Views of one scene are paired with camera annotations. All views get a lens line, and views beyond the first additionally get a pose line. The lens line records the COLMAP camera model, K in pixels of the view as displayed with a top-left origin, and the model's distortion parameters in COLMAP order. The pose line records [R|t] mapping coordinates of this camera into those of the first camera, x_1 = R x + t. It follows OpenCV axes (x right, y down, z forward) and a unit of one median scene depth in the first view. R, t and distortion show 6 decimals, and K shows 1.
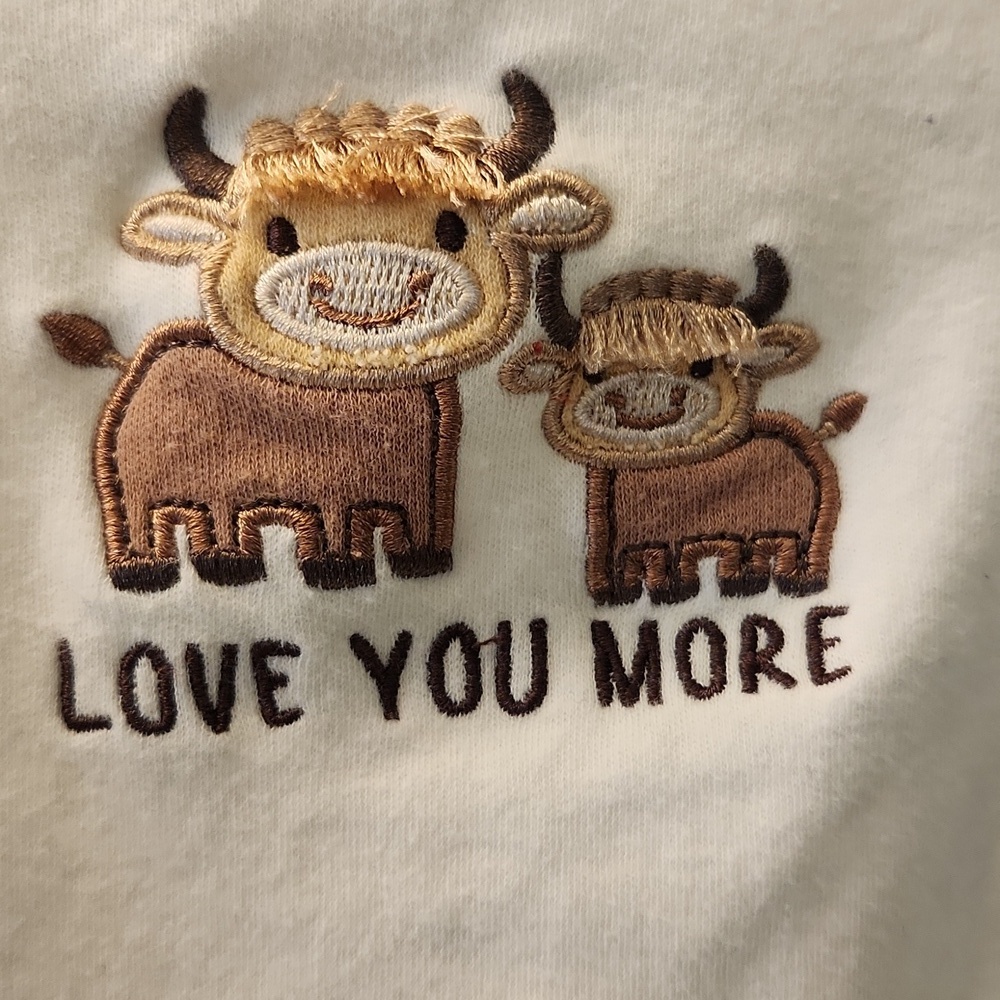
lens RADIAL K [[1391.1, 0, 480.7], [0, 1391.1, 508.0], [0, 0, 1]] dist [0.054725, -0.118394]
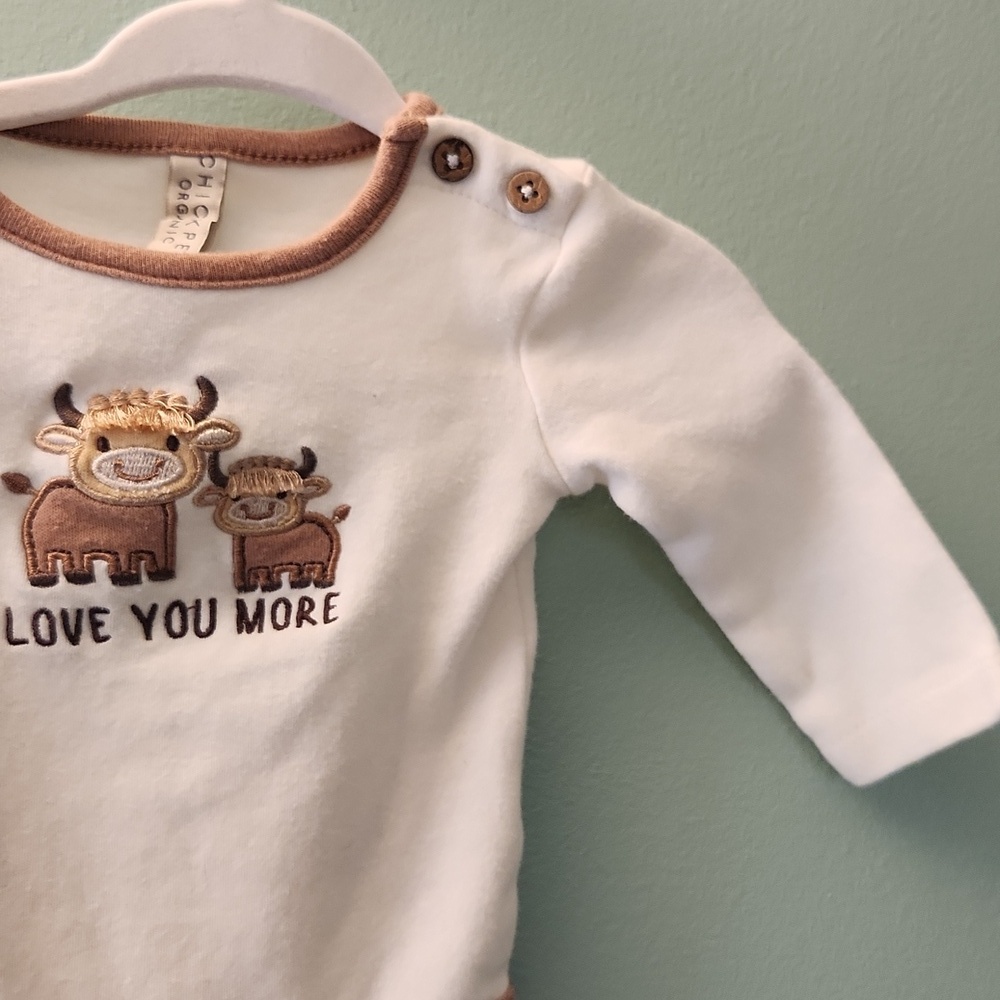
lens RADIAL K [[1381.8, 0, 503.0], [0, 1381.8, 490.4], [0, 0, 1]] dist [0.052841, -0.119398]
pose [[0.991710, 0.008328, 0.128223, 0.239751], [-0.007570, 0.999951, -0.006396, -0.098554], [-0.128270, 0.005372, 0.991725, -1.492285]]
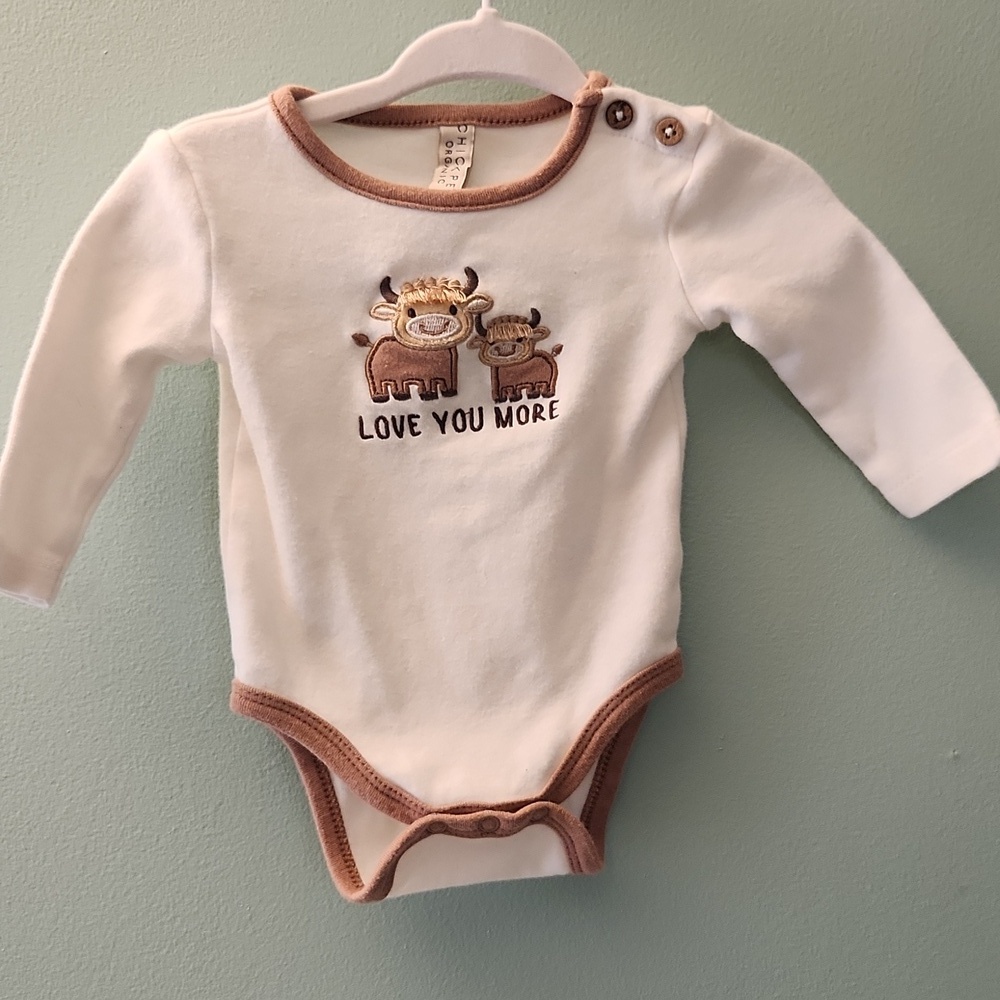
lens RADIAL K [[1391.1, 0, 480.7], [0, 1391.1, 508.0], [0, 0, 1]] dist [0.054725, -0.118394]
pose [[0.999085, -0.041922, -0.008491, 0.065883], [0.042474, 0.995796, 0.081161, 0.048004], [0.005053, -0.081447, 0.996665, -2.974317]]
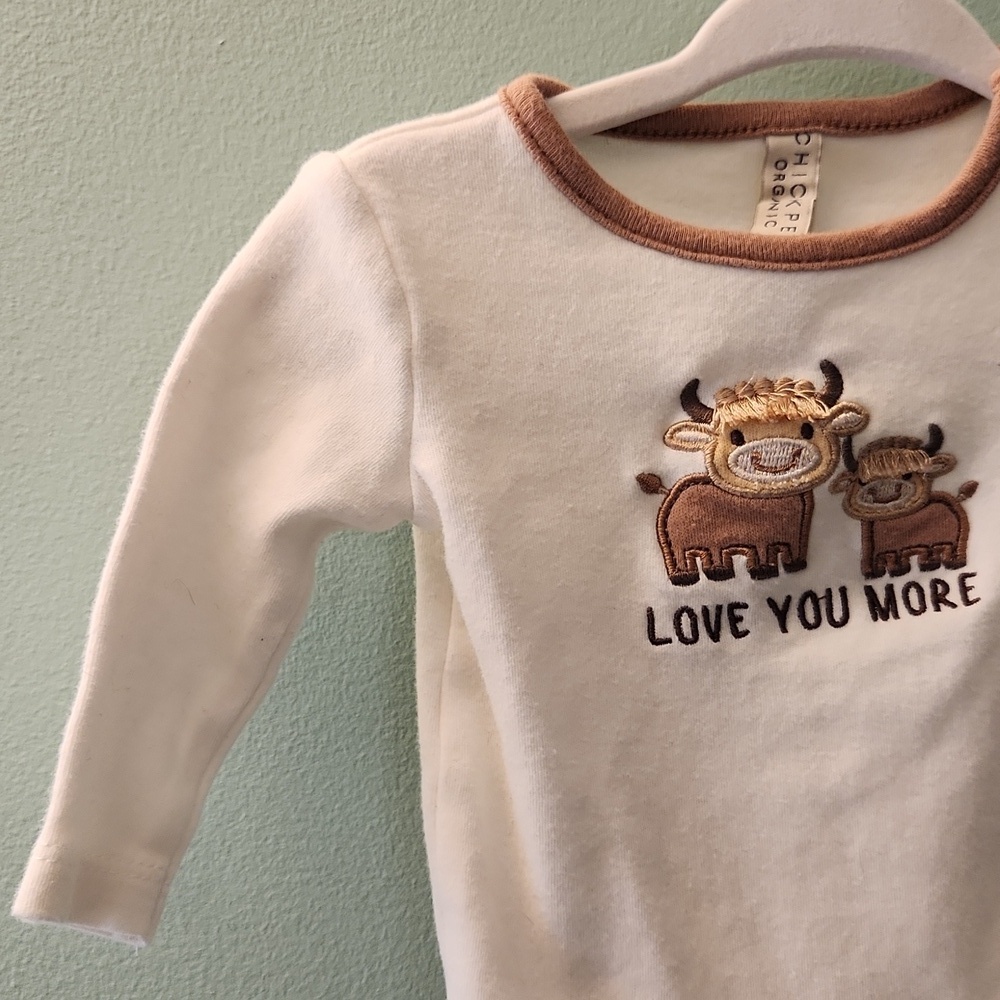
lens RADIAL K [[1370.8, 0, 458.4], [0, 1370.8, 511.5], [0, 0, 1]] dist [0.055748, -0.125703]
pose [[0.997576, -0.066862, -0.019278, -0.573697], [0.067225, 0.997560, 0.018860, -0.138735], [0.017970, -0.020110, 0.999636, -1.378535]]
